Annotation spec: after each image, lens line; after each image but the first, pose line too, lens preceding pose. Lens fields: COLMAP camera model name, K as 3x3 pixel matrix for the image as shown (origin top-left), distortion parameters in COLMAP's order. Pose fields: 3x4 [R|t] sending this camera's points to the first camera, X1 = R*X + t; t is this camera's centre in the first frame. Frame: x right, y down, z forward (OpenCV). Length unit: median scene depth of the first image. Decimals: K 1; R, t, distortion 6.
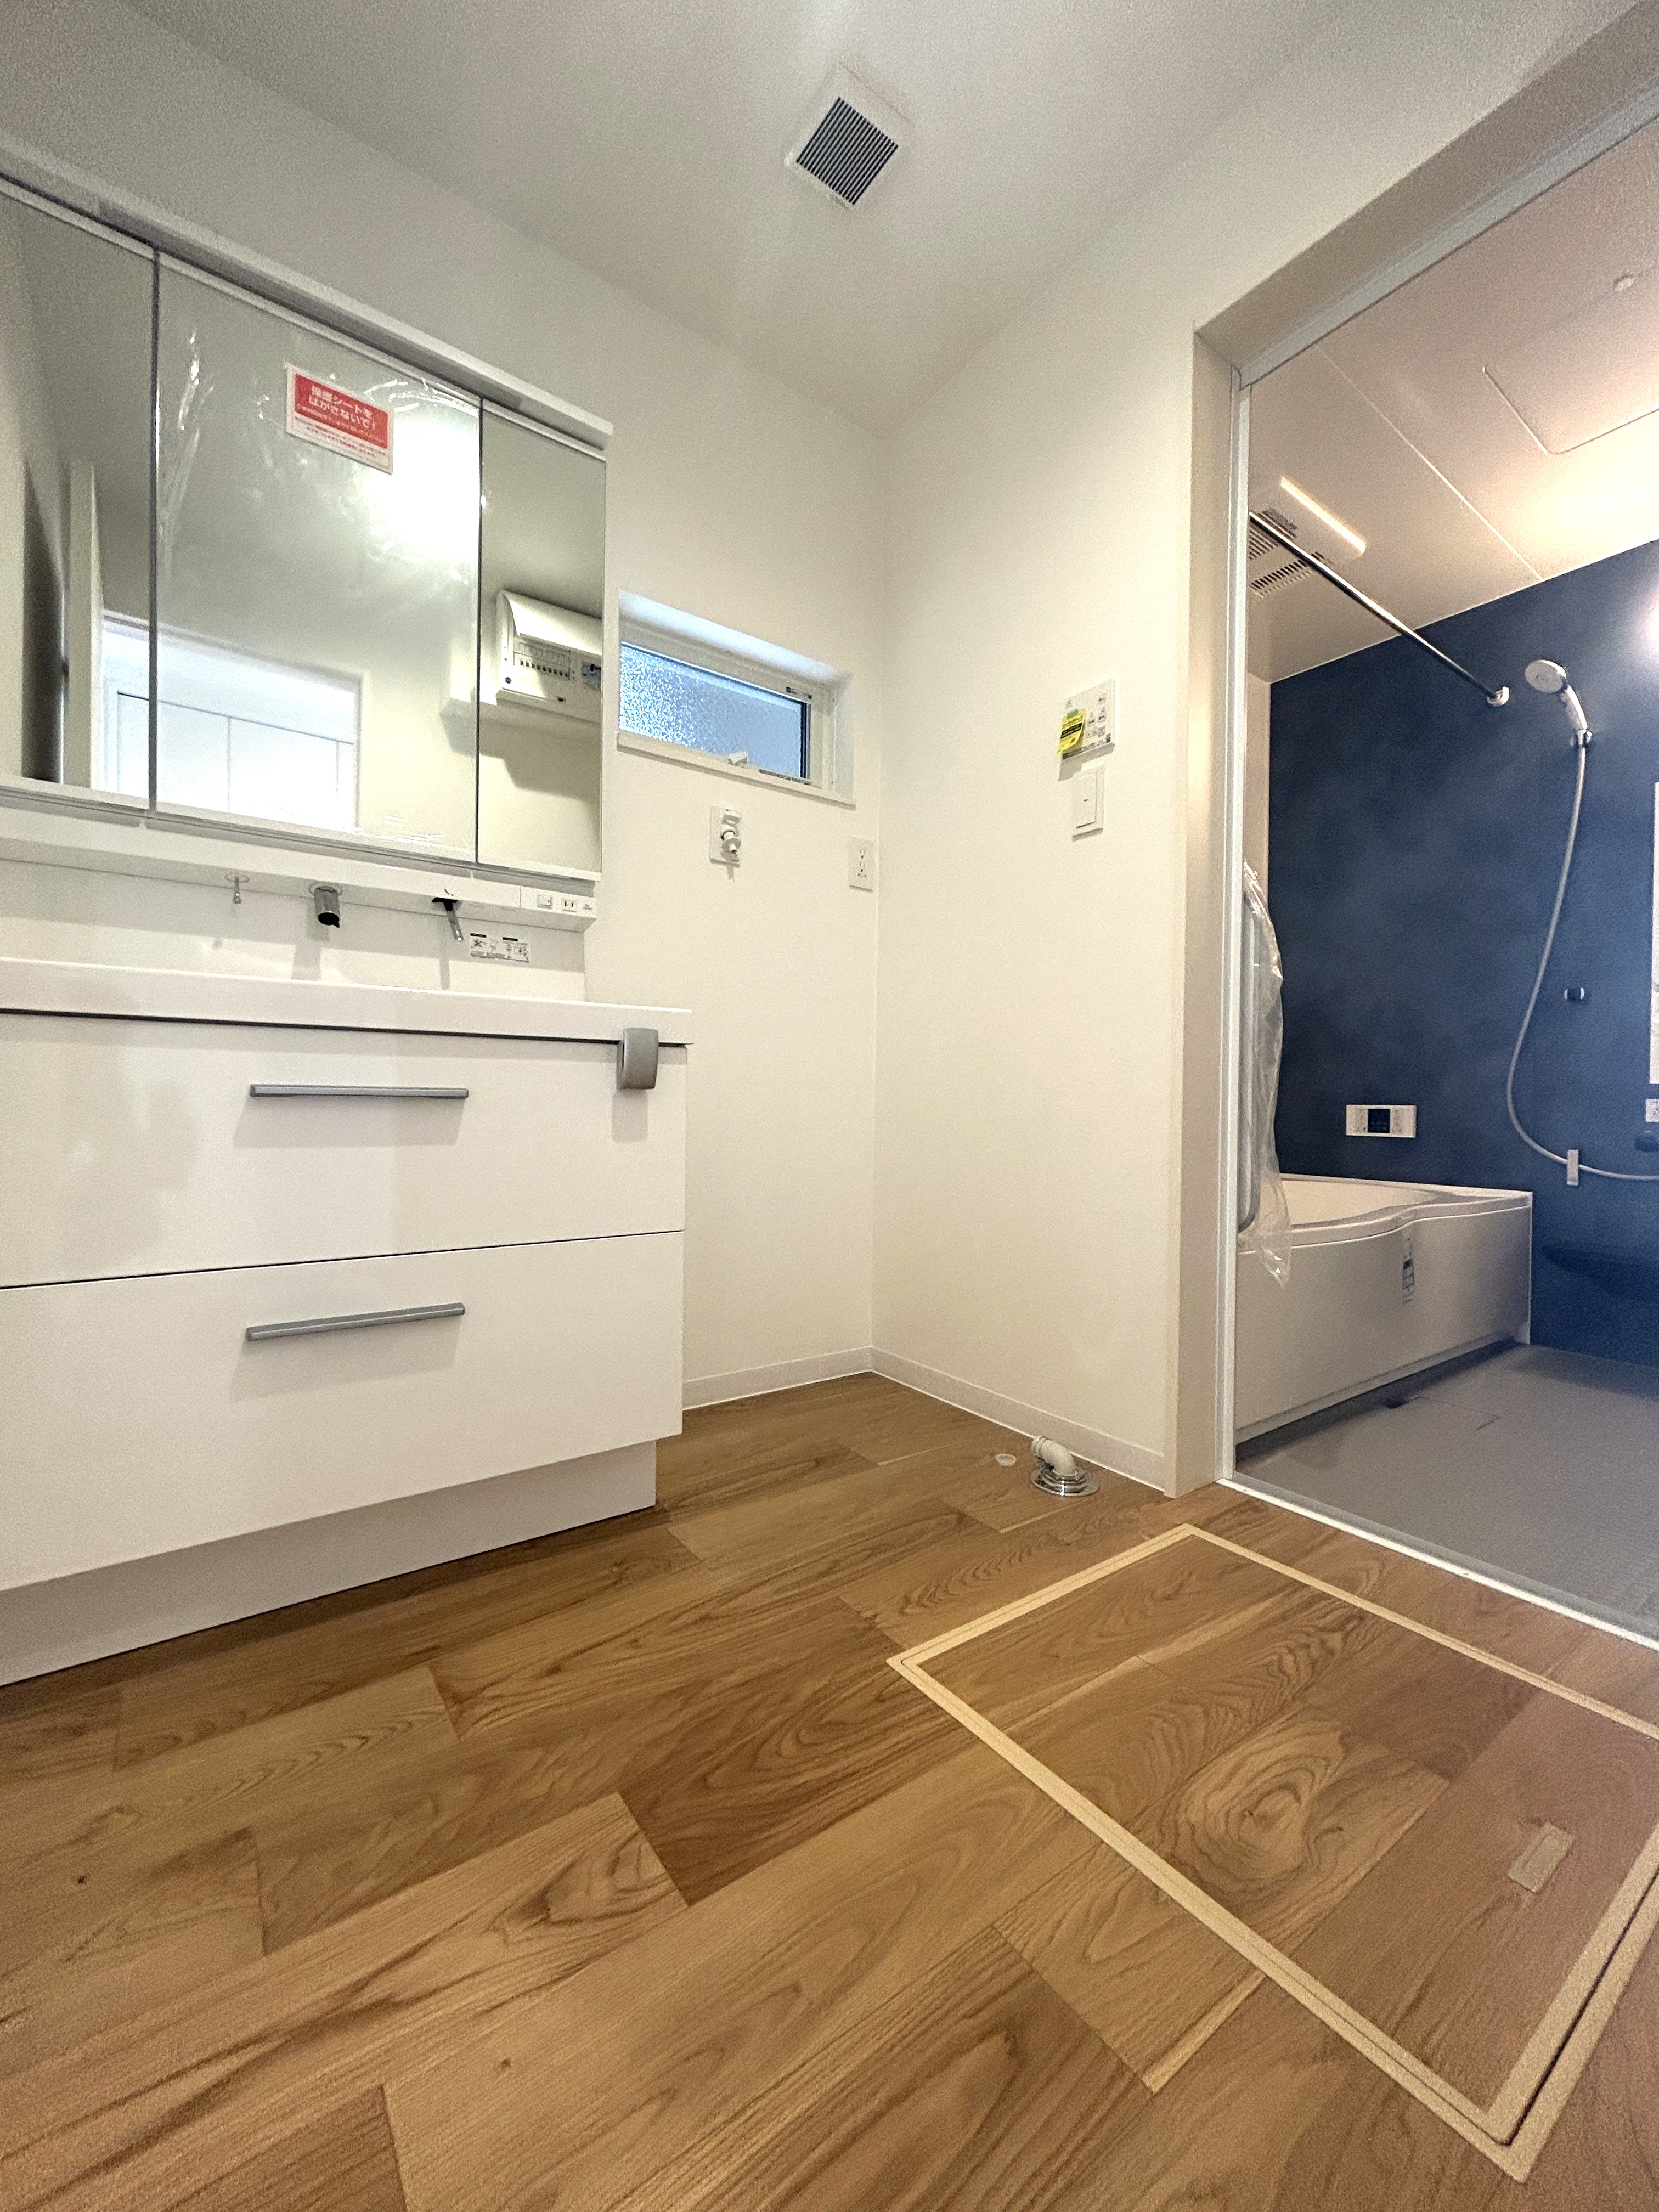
lens RADIAL K [[893.7, 0, 833.7], [0, 893.7, 1111.3], [0, 0, 1]] dist [0.003787, 0.000655]
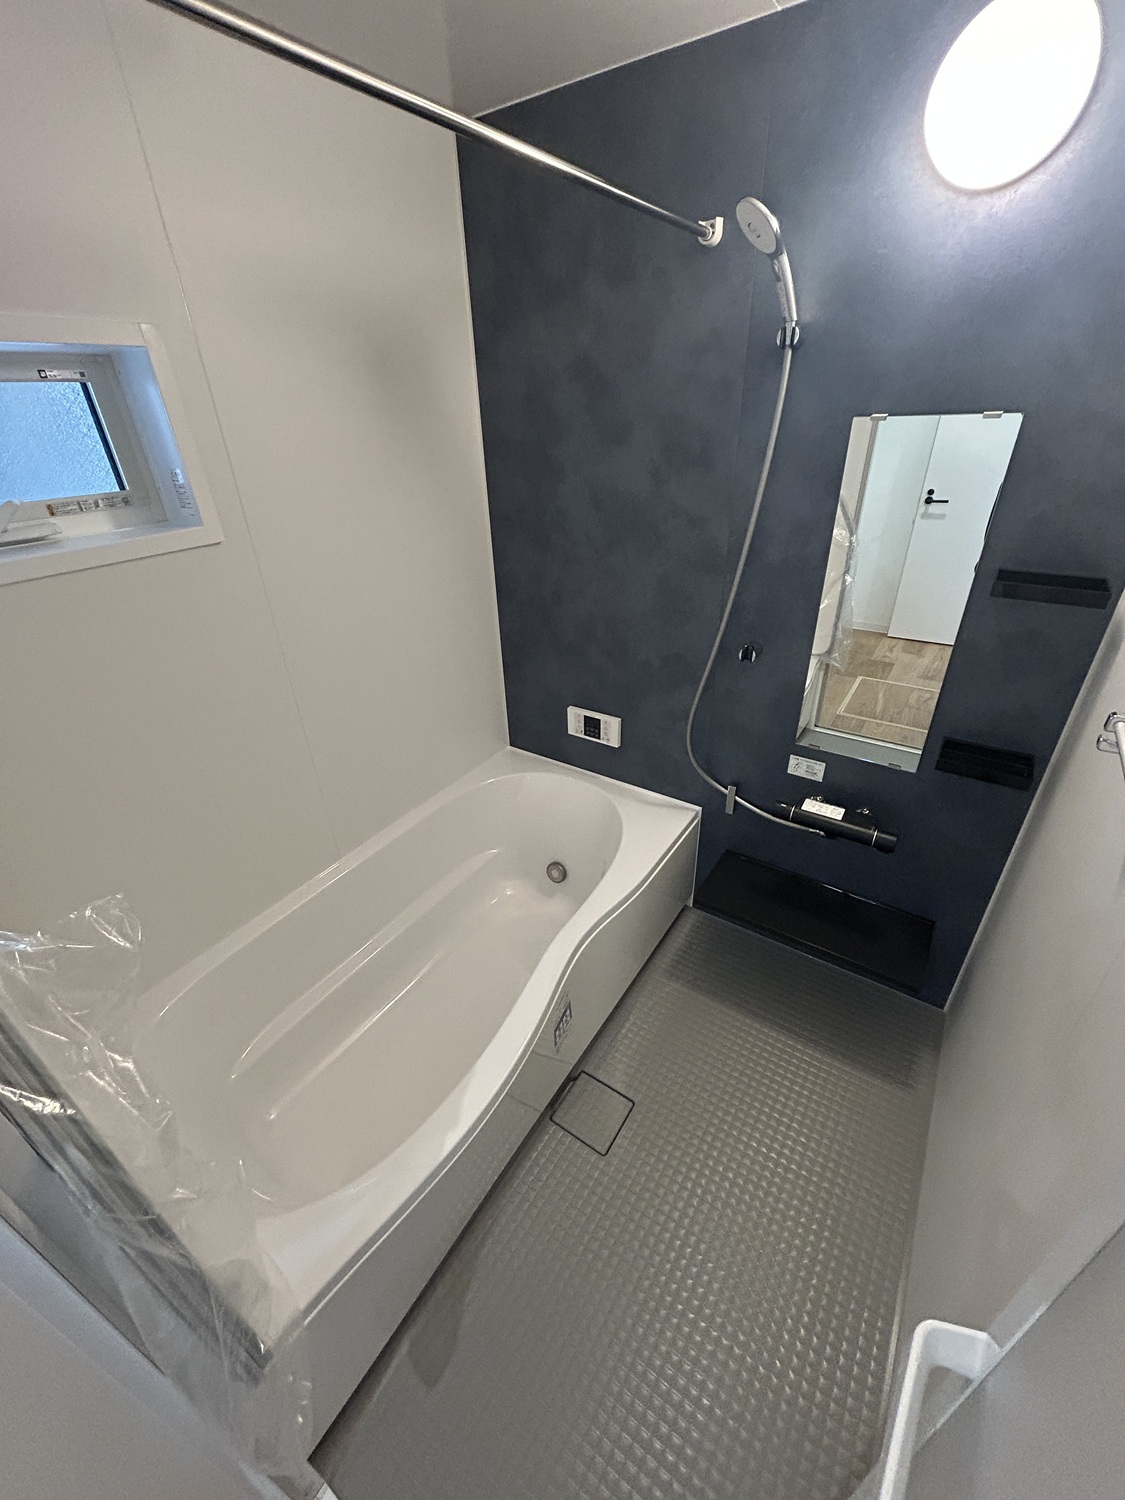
lens RADIAL K [[606.1, 0, 565.7], [0, 606.1, 747.2], [0, 0, 1]] dist [0.003787, 0.000655]
pose [[0.934167, -0.211524, 0.287384, 0.412891], [0.045974, 0.869999, 0.490905, -0.355361], [-0.353862, -0.445375, 0.822450, 0.463201]]
